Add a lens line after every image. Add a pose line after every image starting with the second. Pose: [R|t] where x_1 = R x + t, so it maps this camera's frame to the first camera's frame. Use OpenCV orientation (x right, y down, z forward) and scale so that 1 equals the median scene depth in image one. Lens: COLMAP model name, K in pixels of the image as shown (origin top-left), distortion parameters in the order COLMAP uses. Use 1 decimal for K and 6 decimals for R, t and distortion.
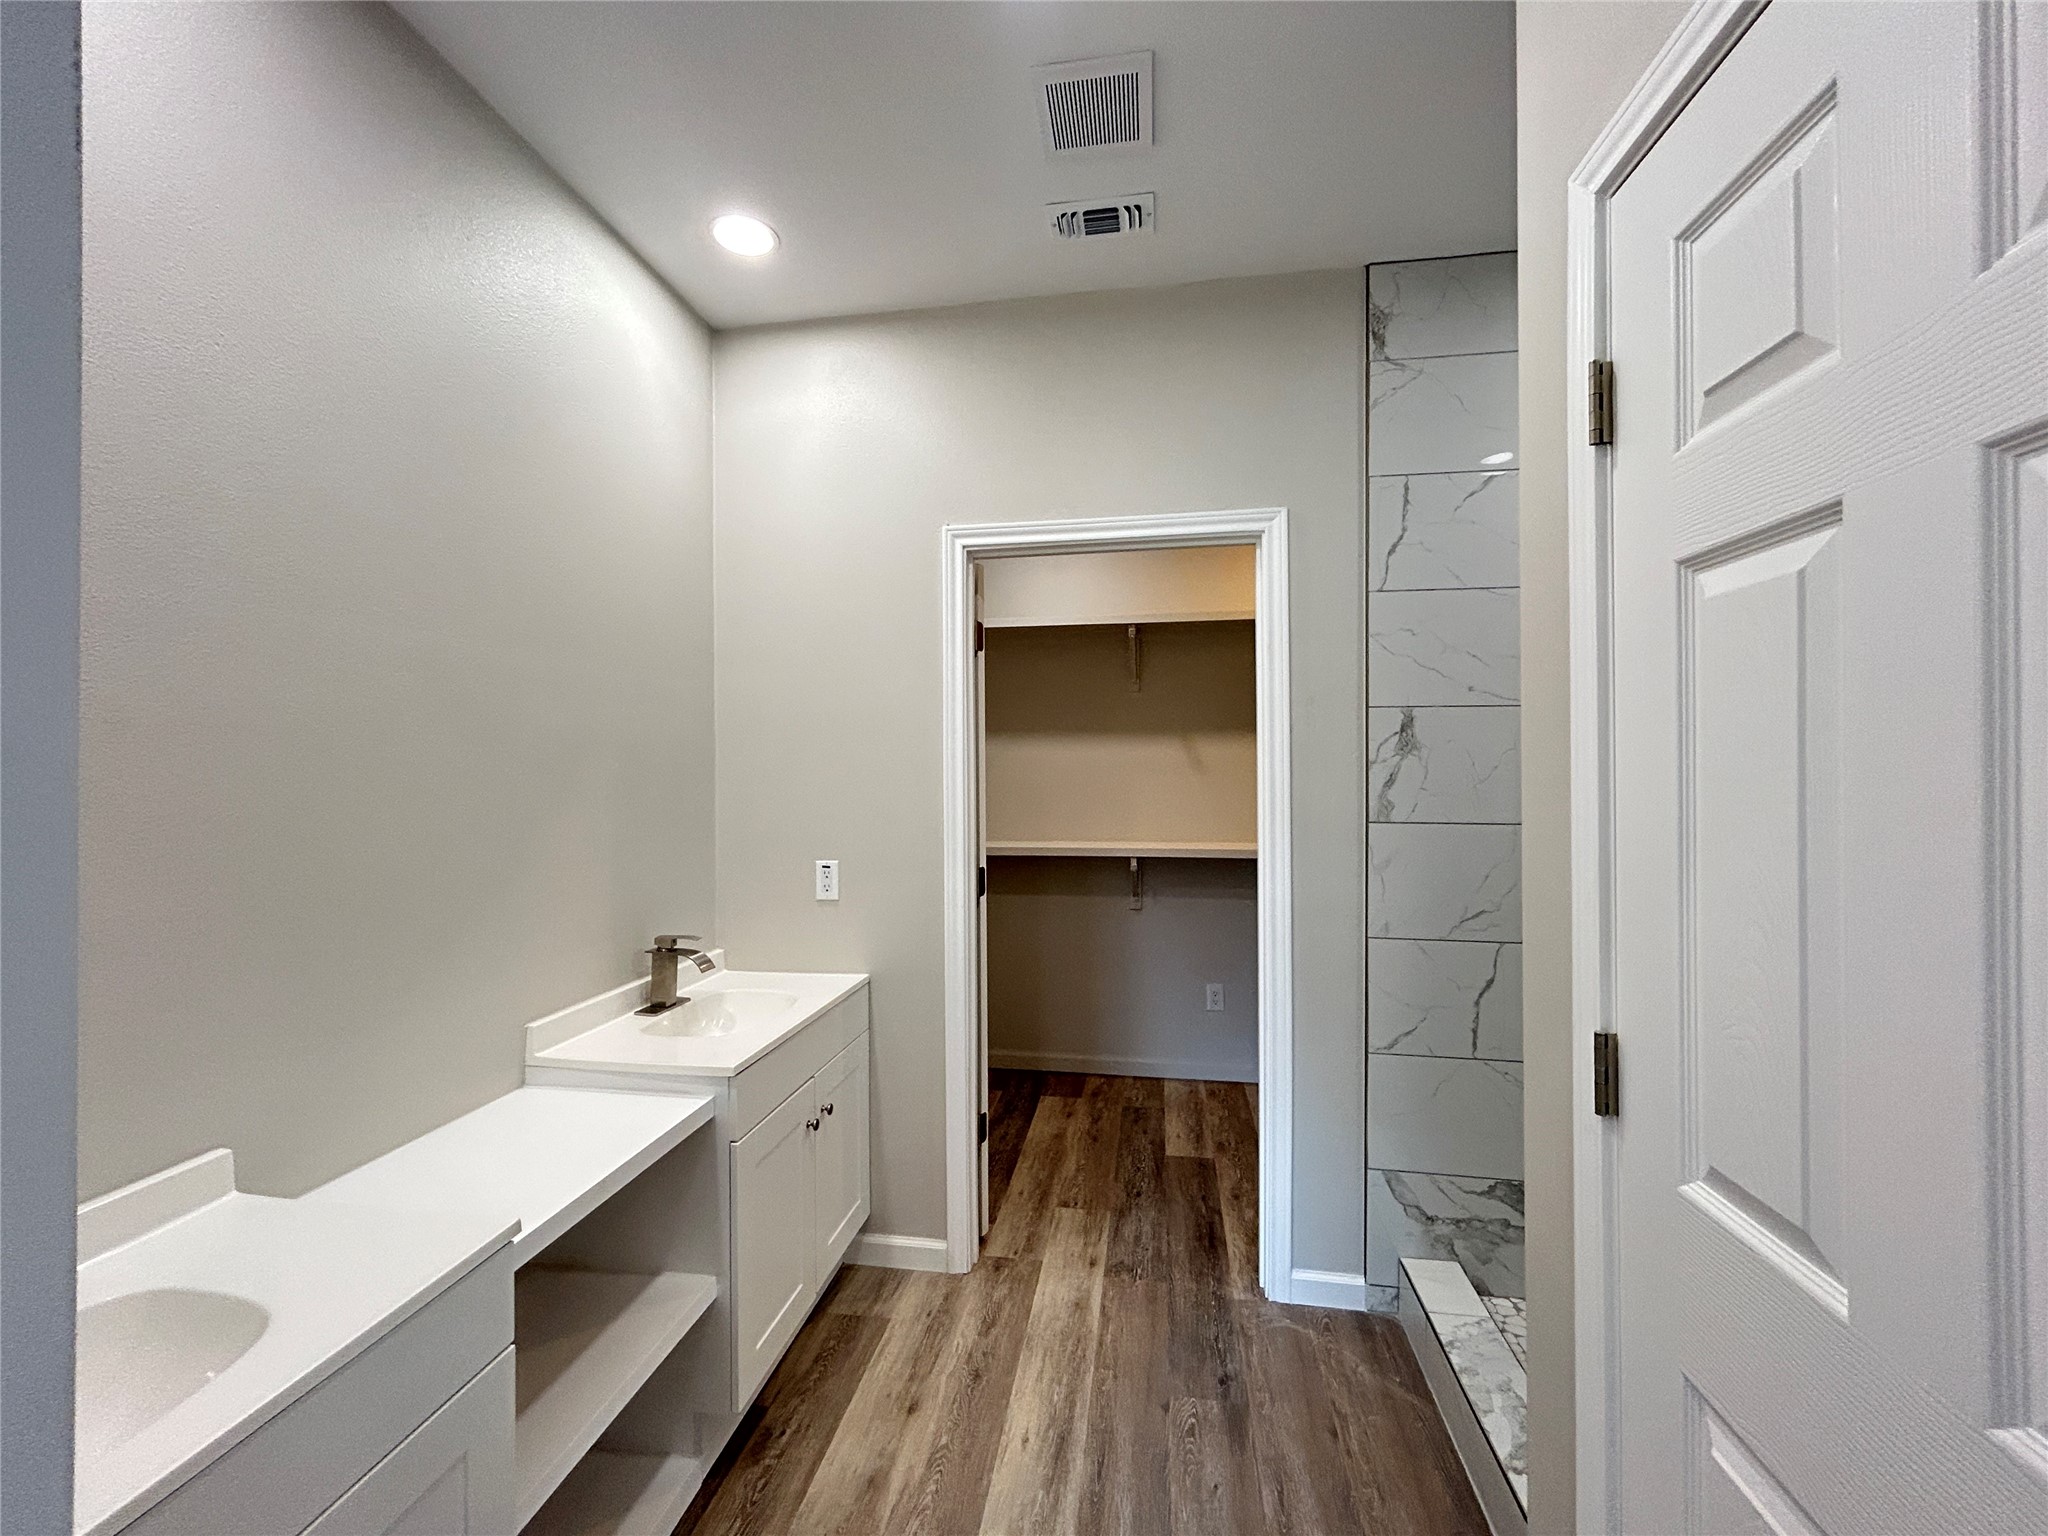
lens RADIAL K [[833.3, 0, 1022.4], [0, 833.3, 769.4], [0, 0, 1]] dist [-0.001363, -0.000619]
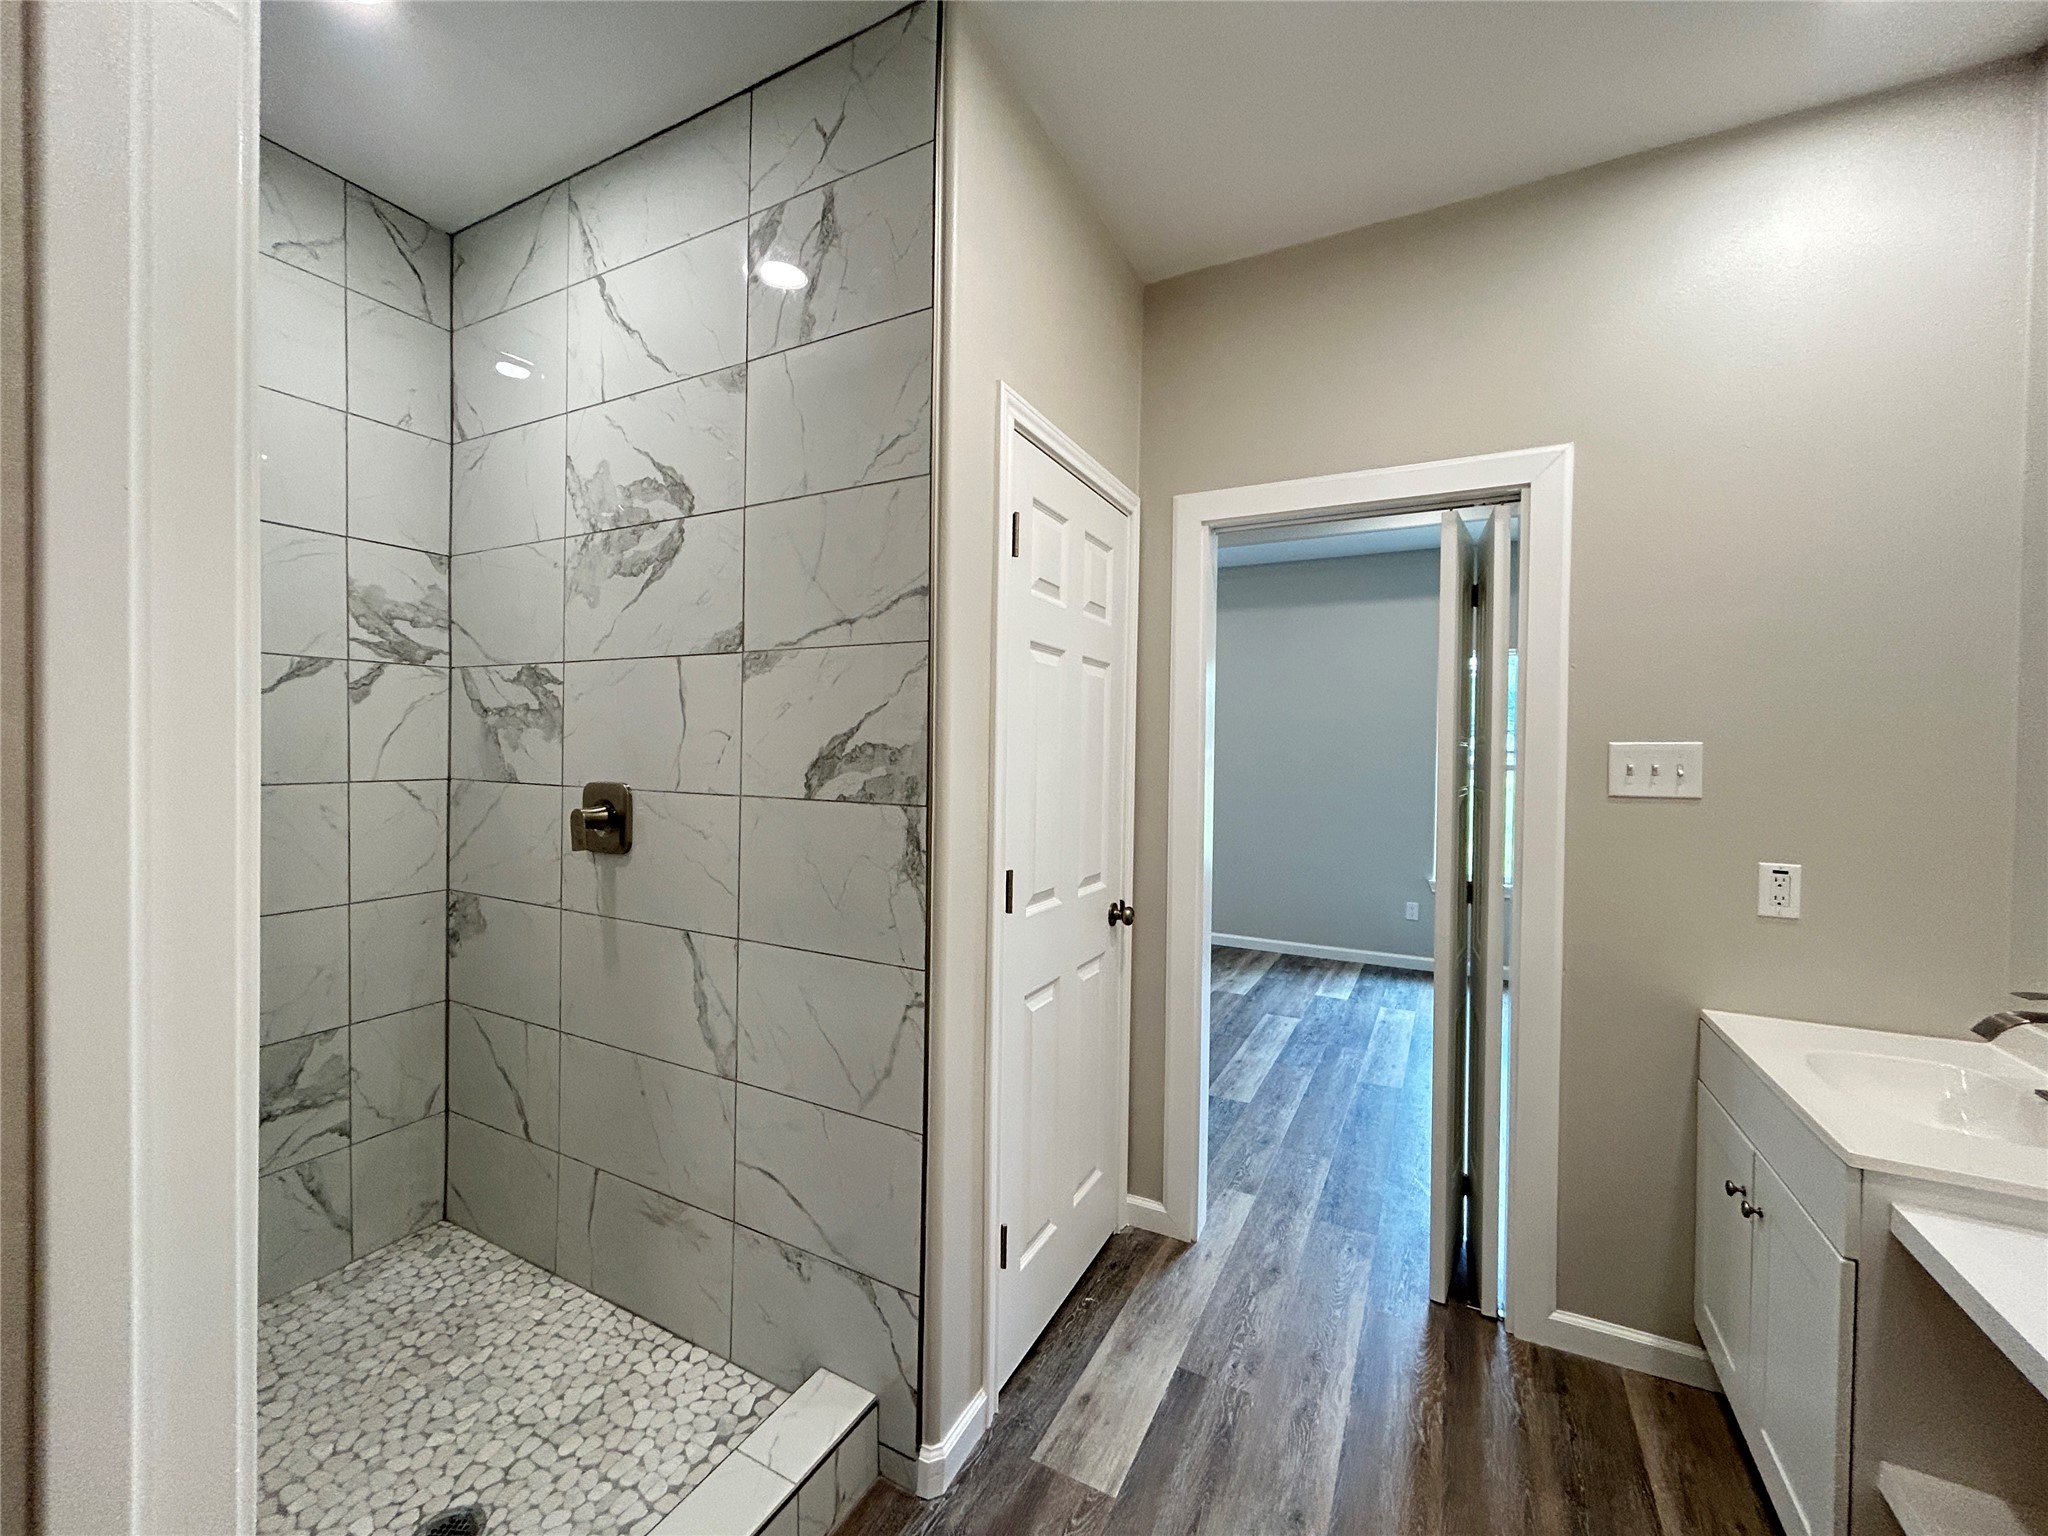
lens RADIAL K [[833.3, 0, 1017.8], [0, 833.3, 762.0], [0, 0, 1]] dist [-0.001363, -0.000619]
pose [[-0.947856, -0.011152, 0.318505, 0.099815], [-0.009158, 0.999928, 0.007757, 0.072027], [-0.318568, 0.004435, -0.947889, 3.493418]]
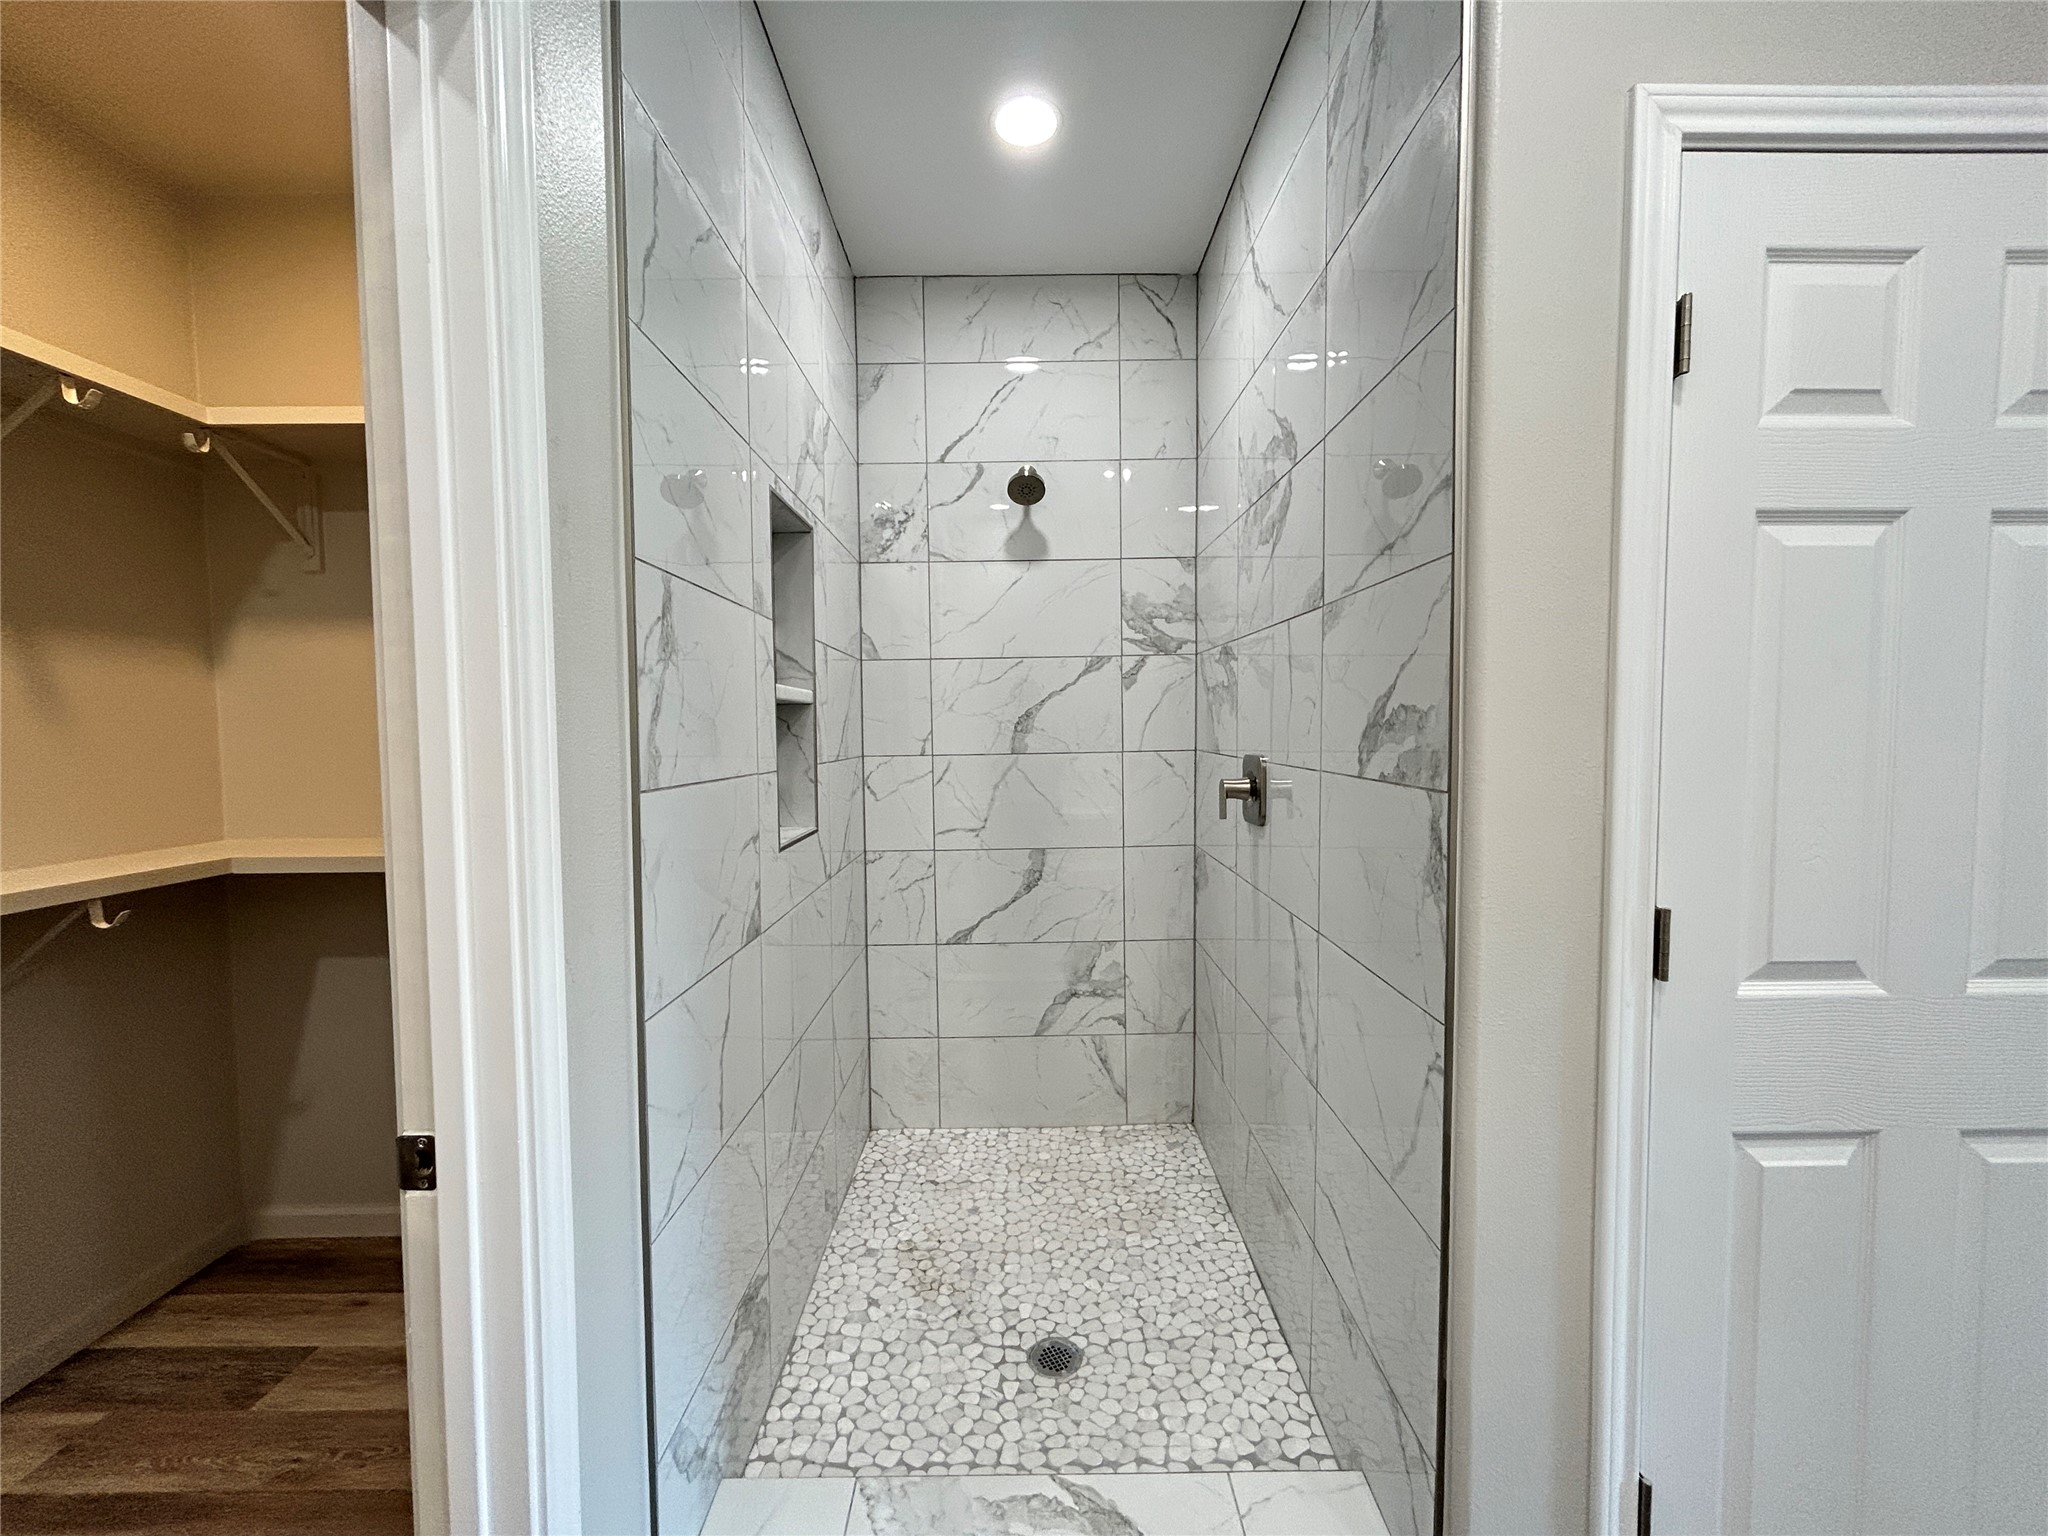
lens RADIAL K [[833.3, 0, 1019.0], [0, 833.3, 763.4], [0, 0, 1]] dist [-0.001363, -0.000619]
pose [[-0.156805, -0.037937, 0.986901, -0.337699], [0.008538, 0.999173, 0.039765, 0.085974], [-0.987593, 0.014662, -0.156352, 2.557324]]
